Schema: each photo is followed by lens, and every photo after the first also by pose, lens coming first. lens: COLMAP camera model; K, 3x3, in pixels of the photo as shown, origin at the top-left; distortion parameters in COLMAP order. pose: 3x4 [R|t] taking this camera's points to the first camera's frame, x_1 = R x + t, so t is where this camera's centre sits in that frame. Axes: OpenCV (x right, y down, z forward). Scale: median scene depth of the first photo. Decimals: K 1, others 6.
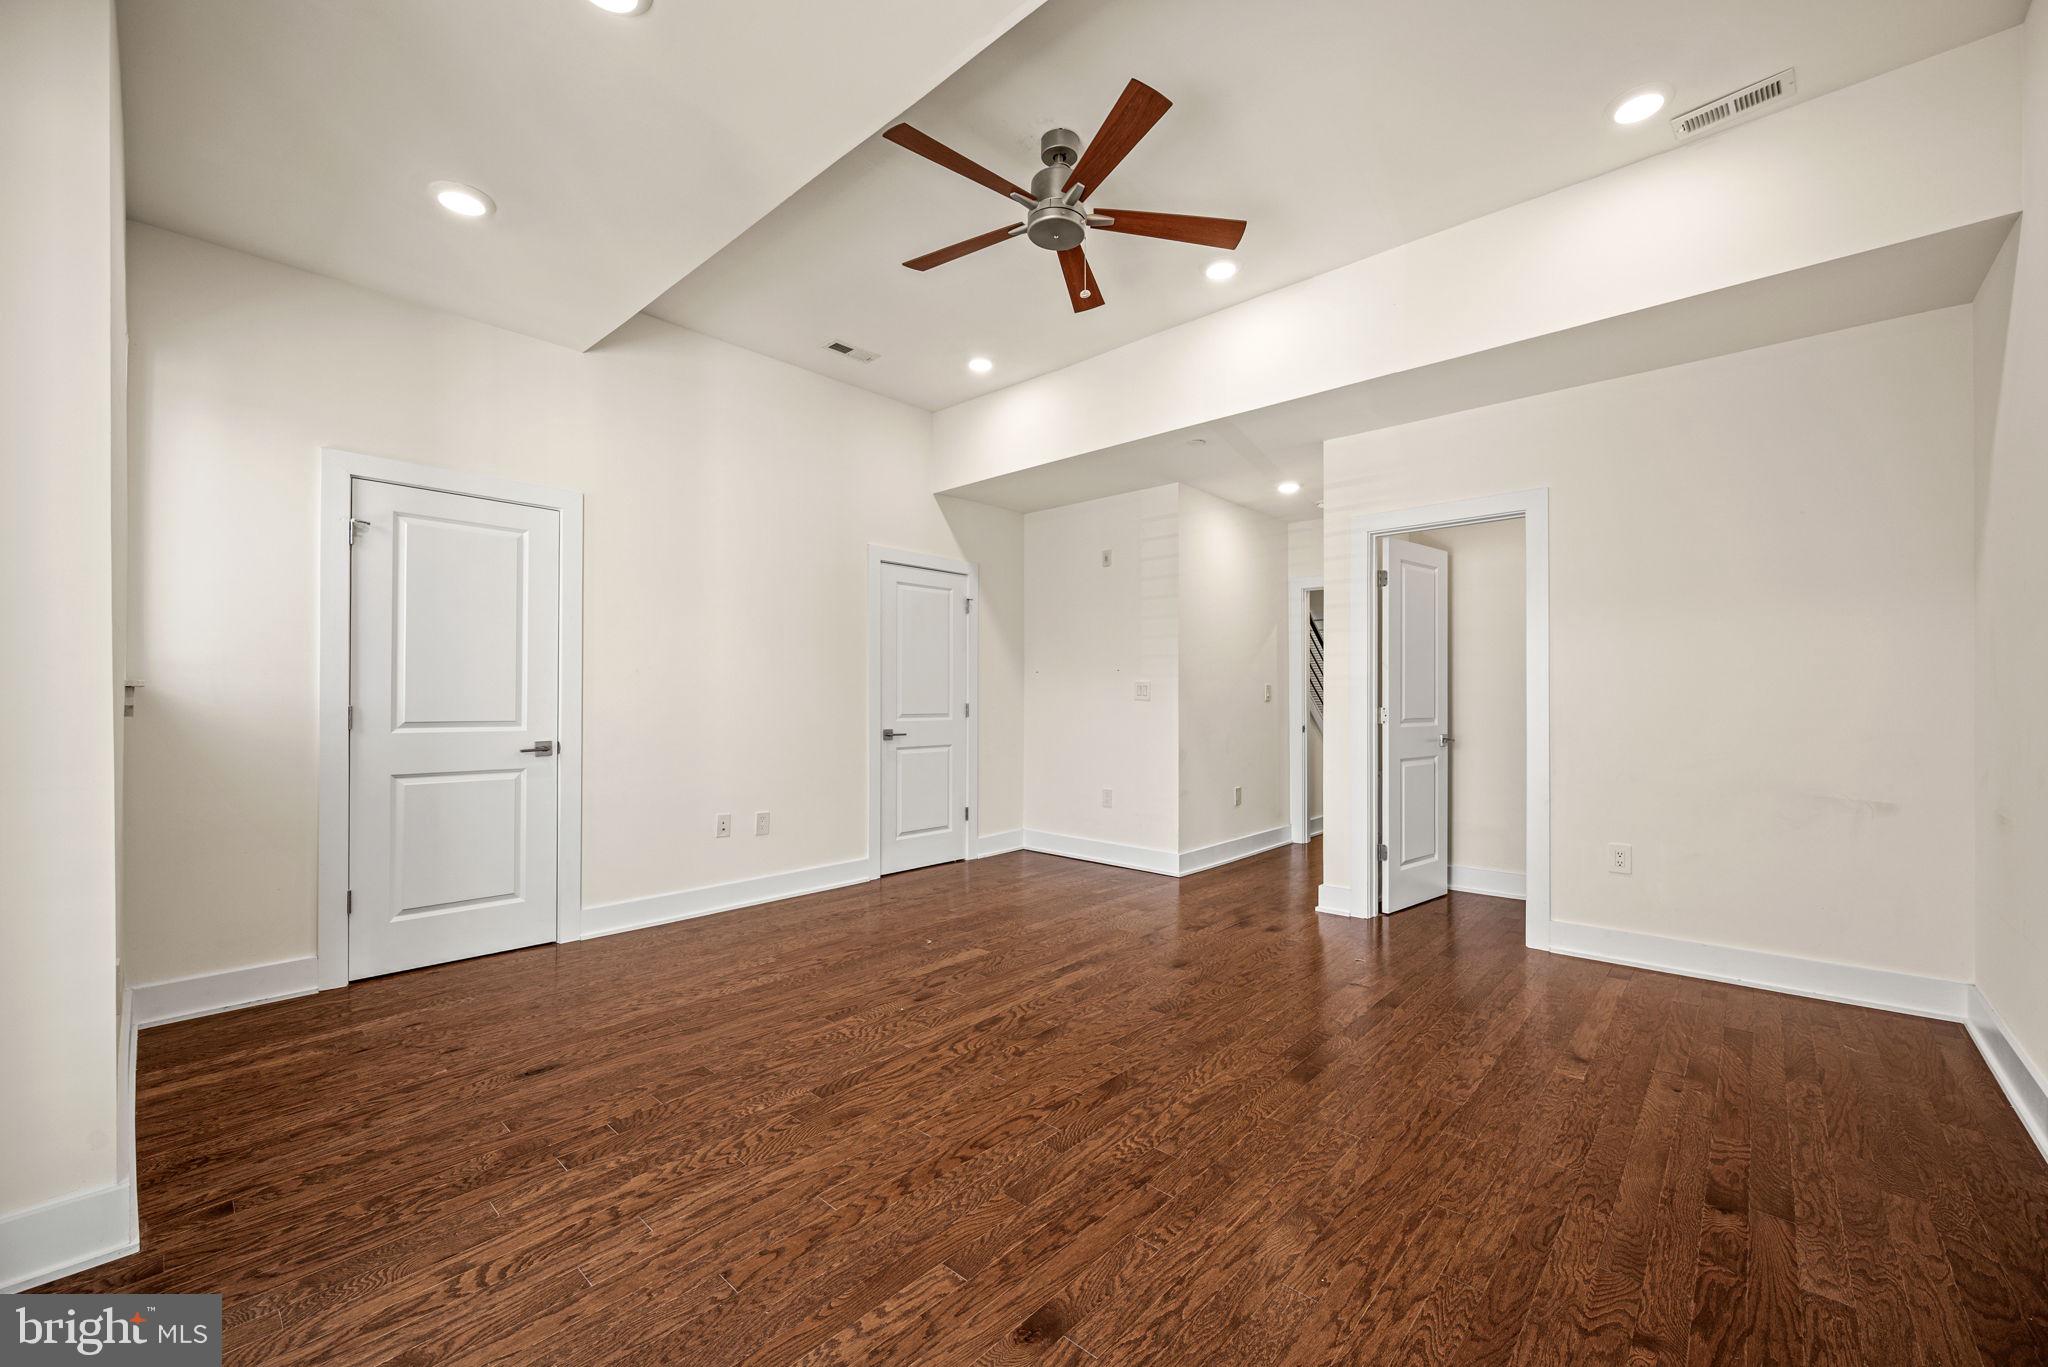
lens RADIAL K [[808.1, 0, 1025.1], [0, 808.1, 679.2], [0, 0, 1]] dist [-0.001593, -0.000188]
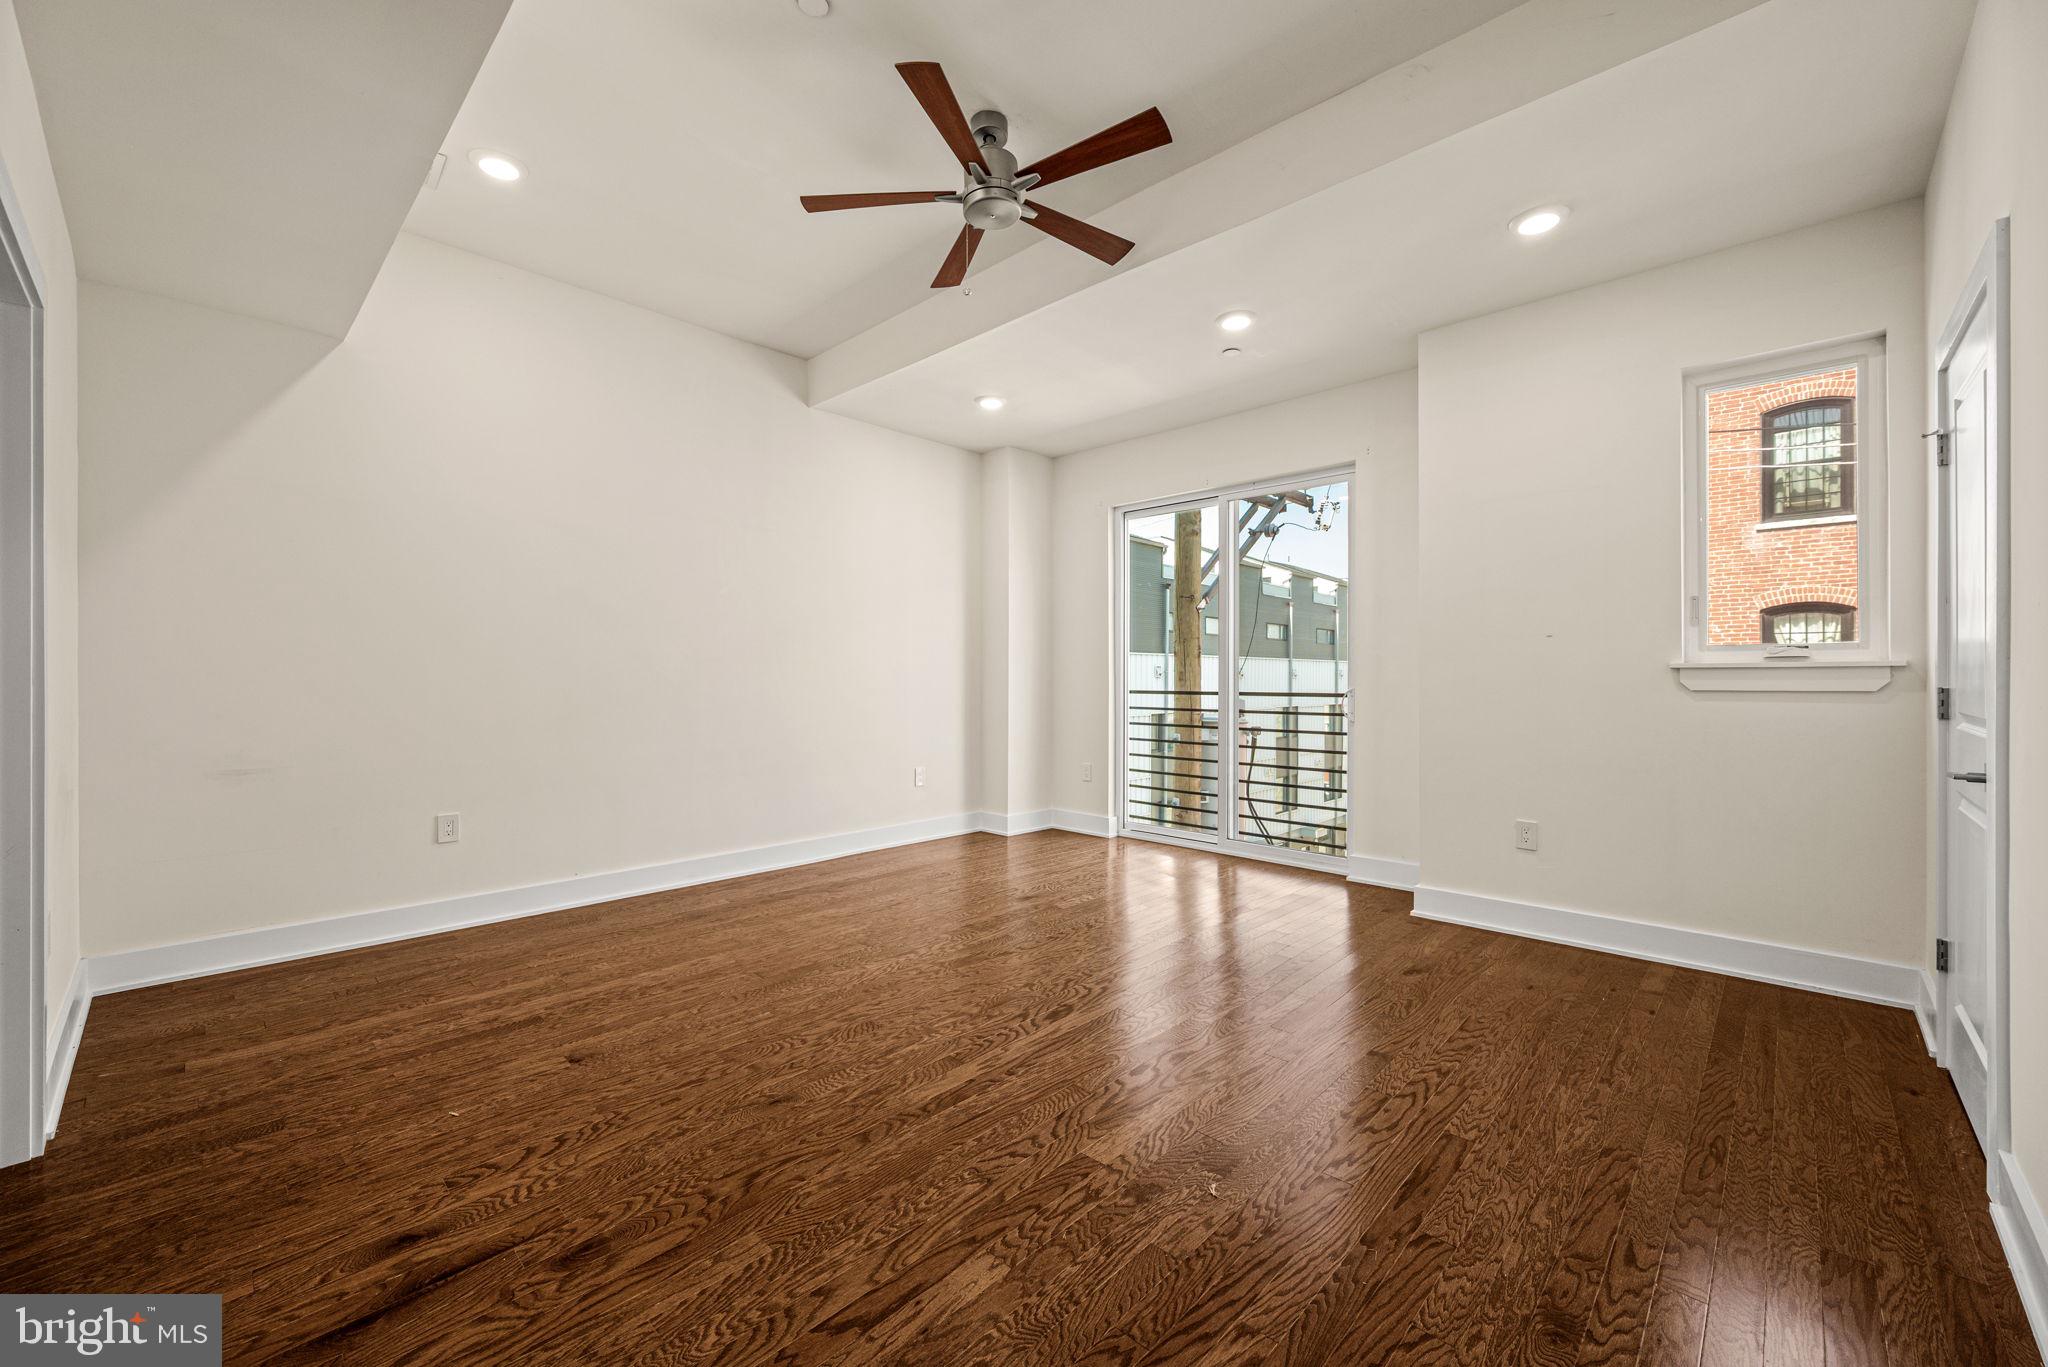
lens RADIAL K [[808.1, 0, 1025.1], [0, 808.1, 679.2], [0, 0, 1]] dist [-0.001593, -0.000188]
pose [[-0.999771, -0.001270, 0.021377, -0.023541], [-0.001692, 0.999804, -0.019702, 0.046661], [-0.021348, -0.019734, -0.999577, 1.963290]]
